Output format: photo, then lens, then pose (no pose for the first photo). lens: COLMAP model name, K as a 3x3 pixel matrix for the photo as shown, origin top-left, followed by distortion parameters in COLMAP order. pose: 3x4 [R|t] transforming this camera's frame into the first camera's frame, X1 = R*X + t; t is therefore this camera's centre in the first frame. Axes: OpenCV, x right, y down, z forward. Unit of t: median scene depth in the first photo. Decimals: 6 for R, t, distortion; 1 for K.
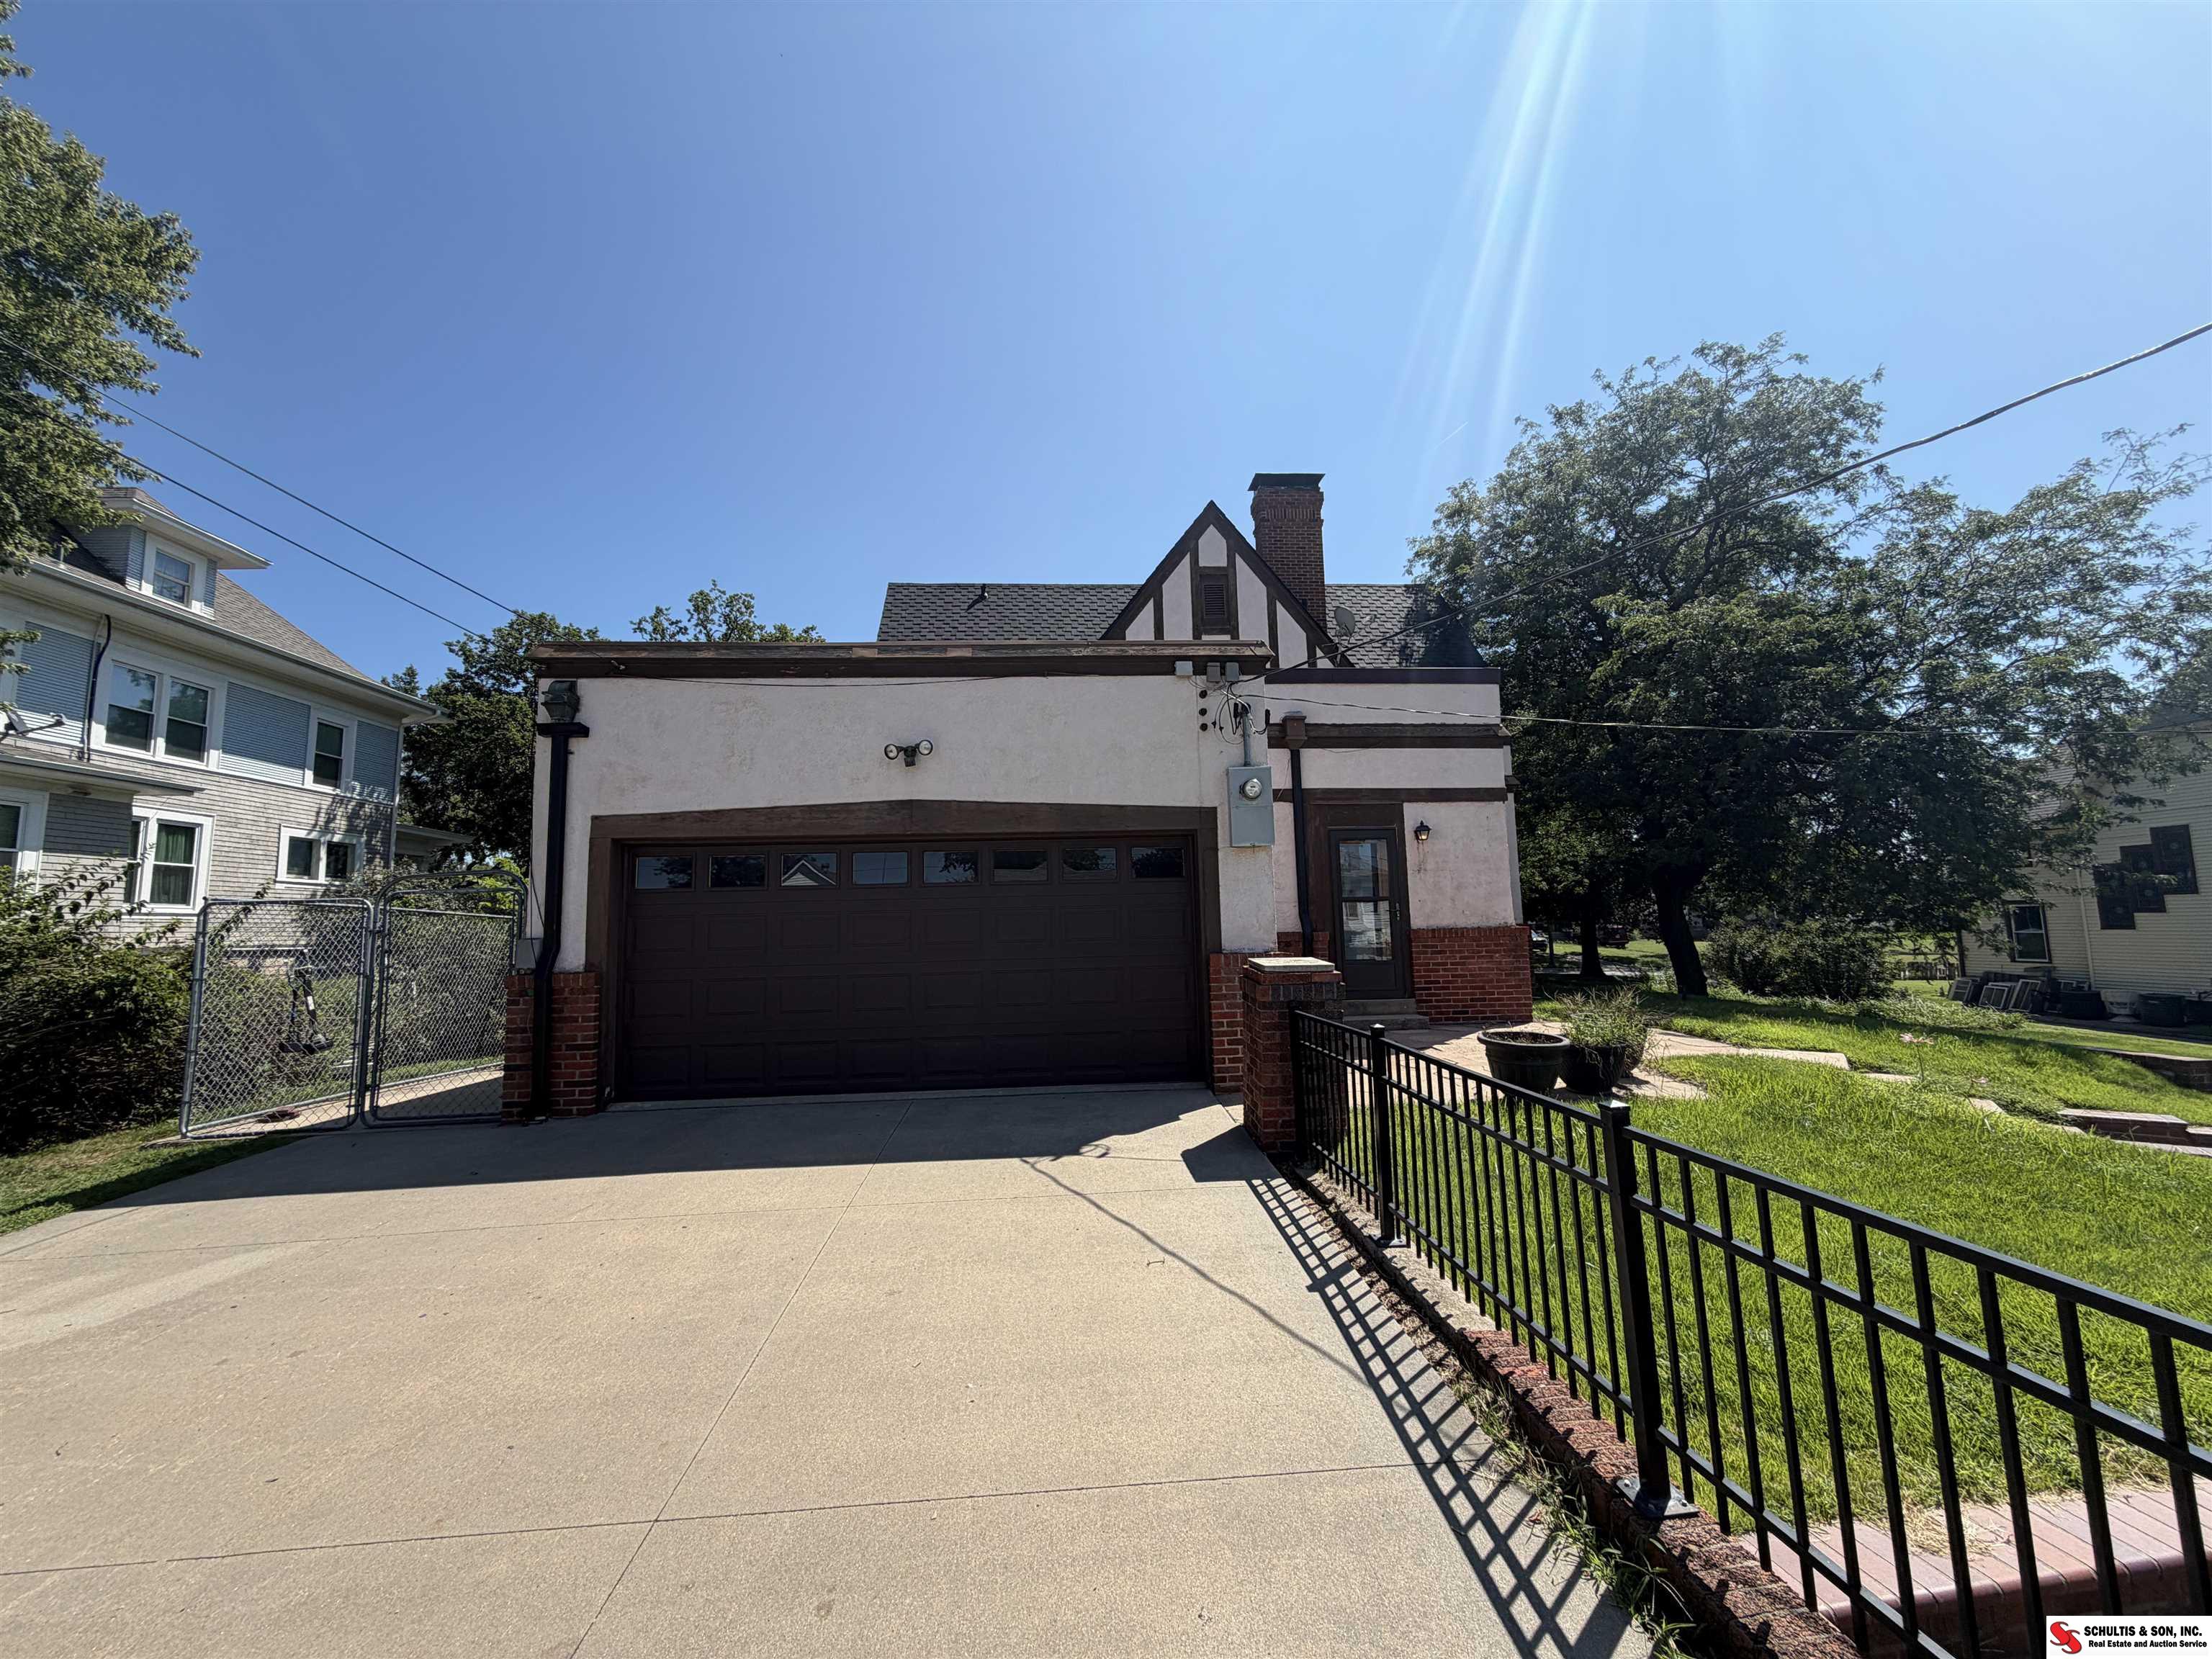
lens RADIAL K [[894.9, 0, 1106.0], [0, 894.9, 829.5], [0, 0, 1]] dist [-0.001783, -0.000419]
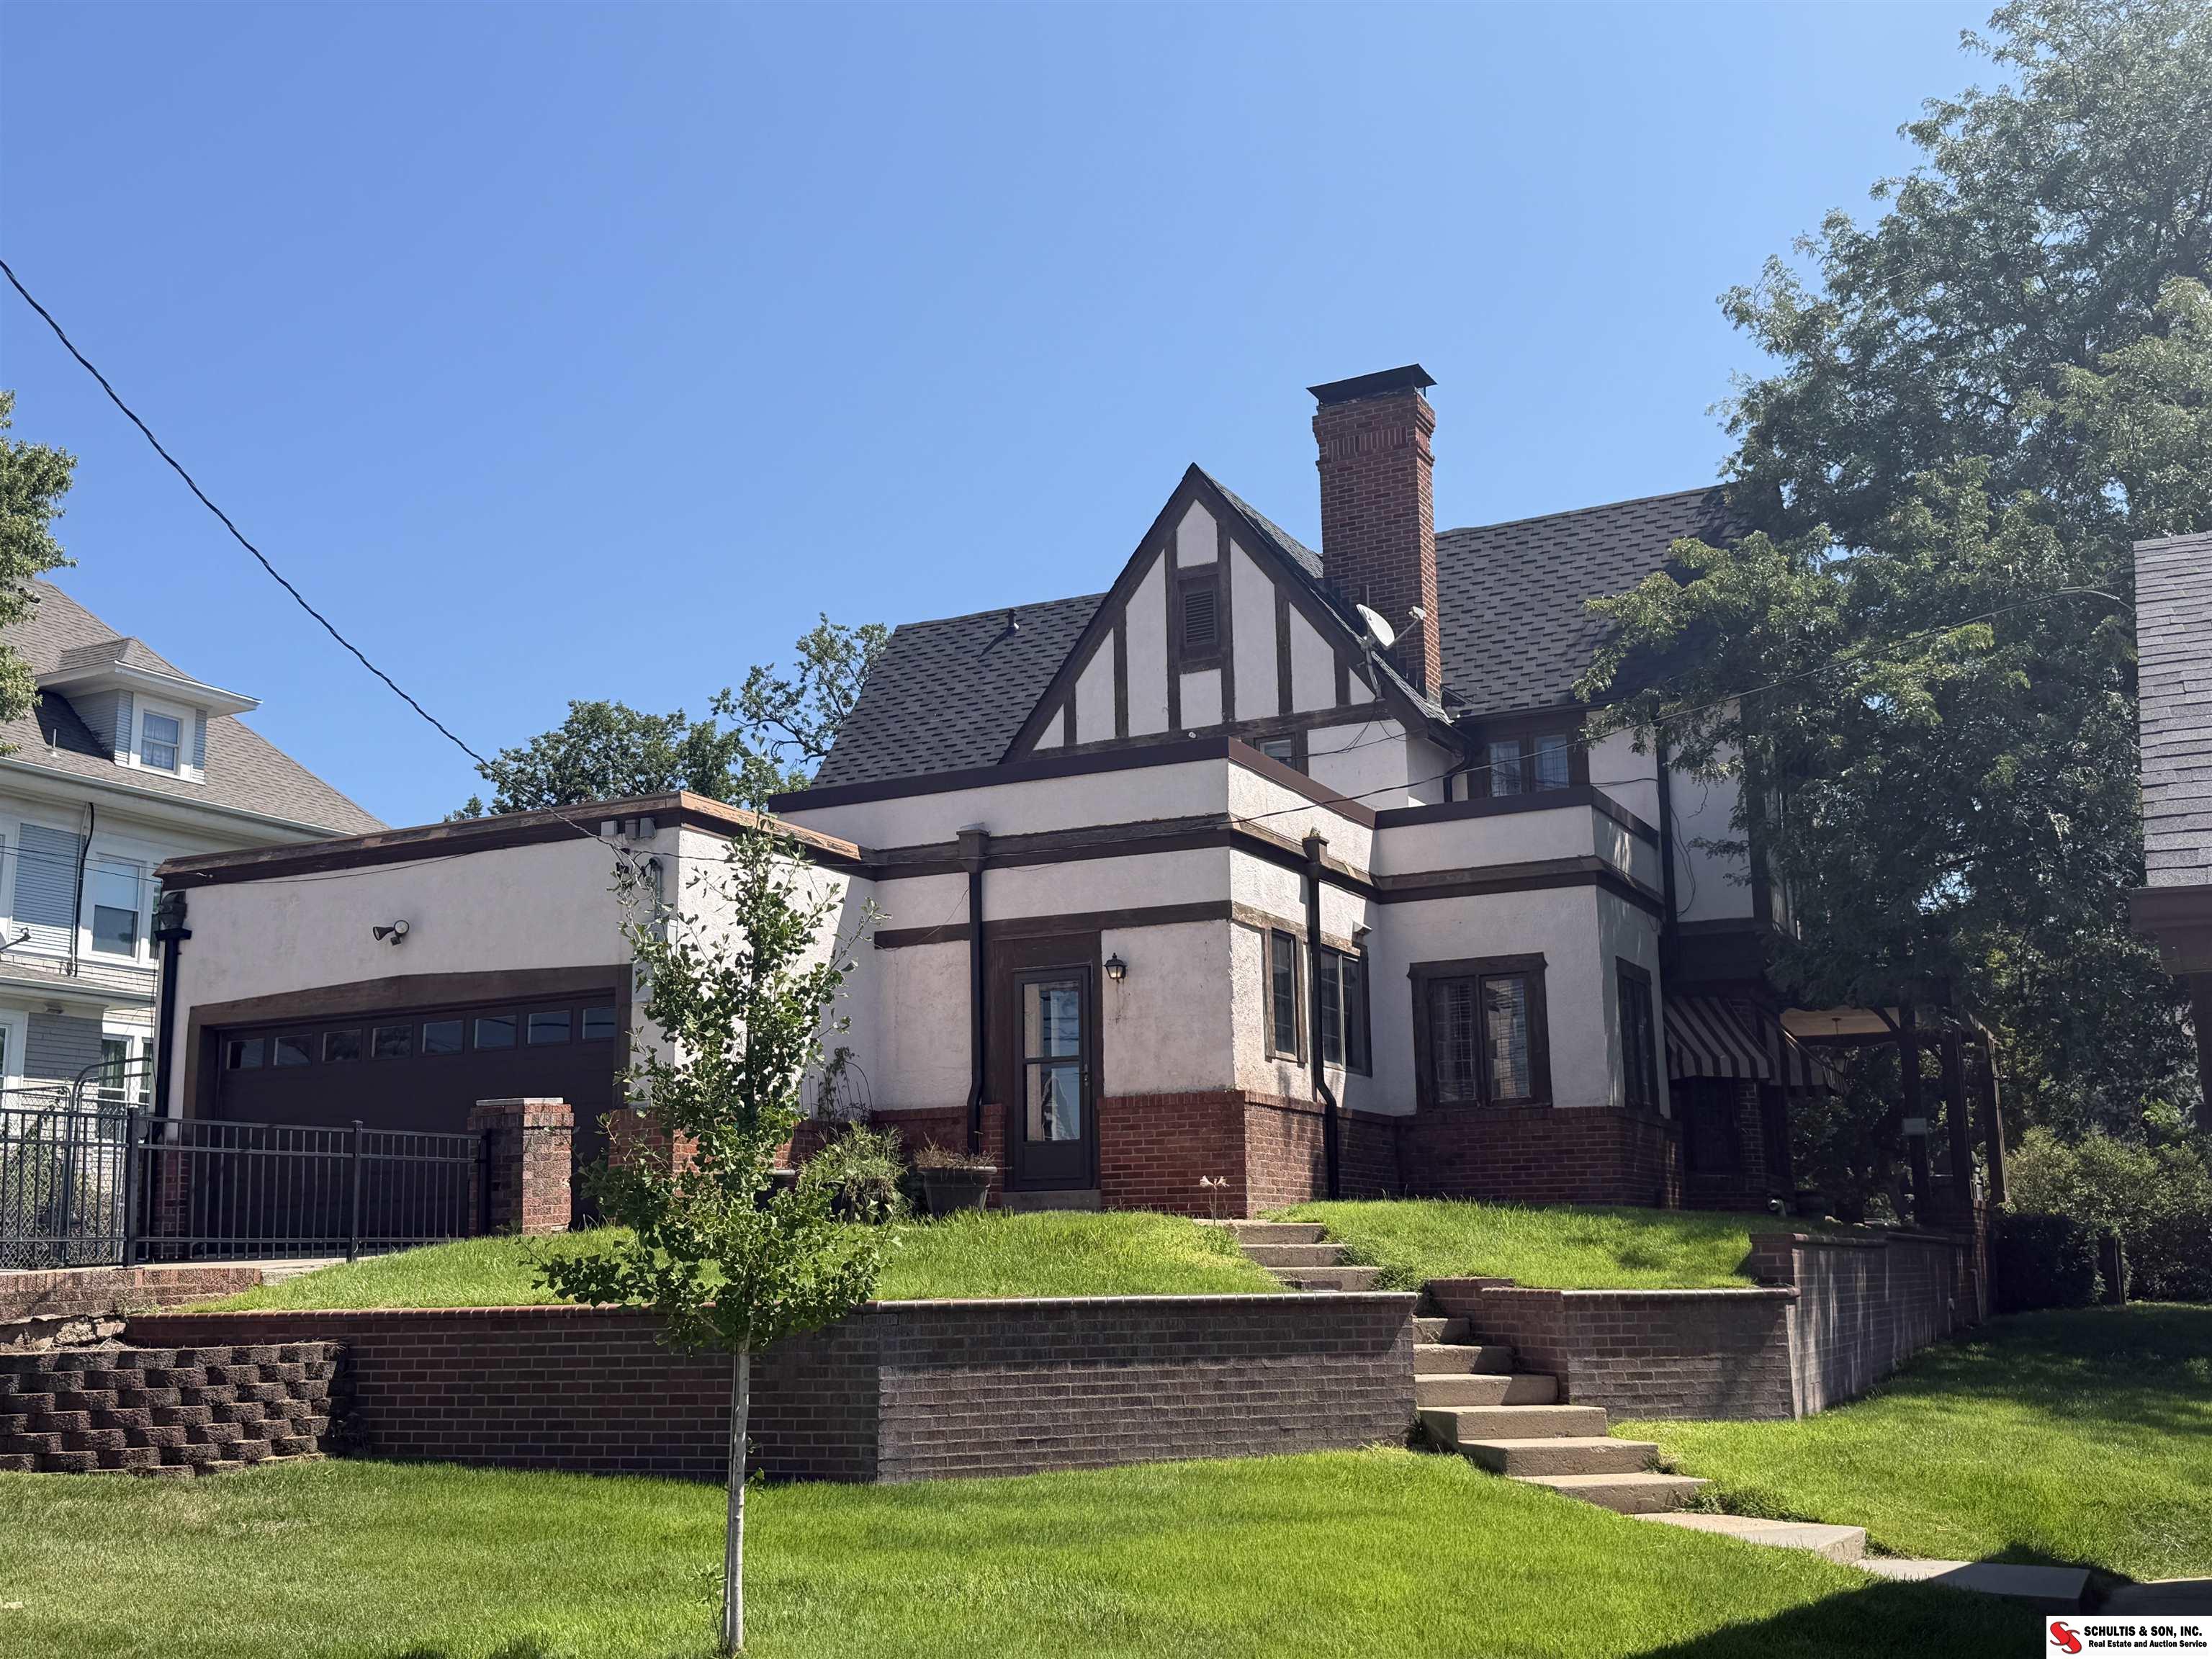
lens RADIAL K [[2286.1, 0, 1106.0], [0, 2286.1, 829.5], [0, 0, 1]] dist [0.041026, -0.019920]
pose [[0.863367, -0.091253, -0.496257, 0.955056], [0.053585, 0.994531, -0.089651, 0.042987], [0.501724, 0.050809, 0.863535, -0.490905]]
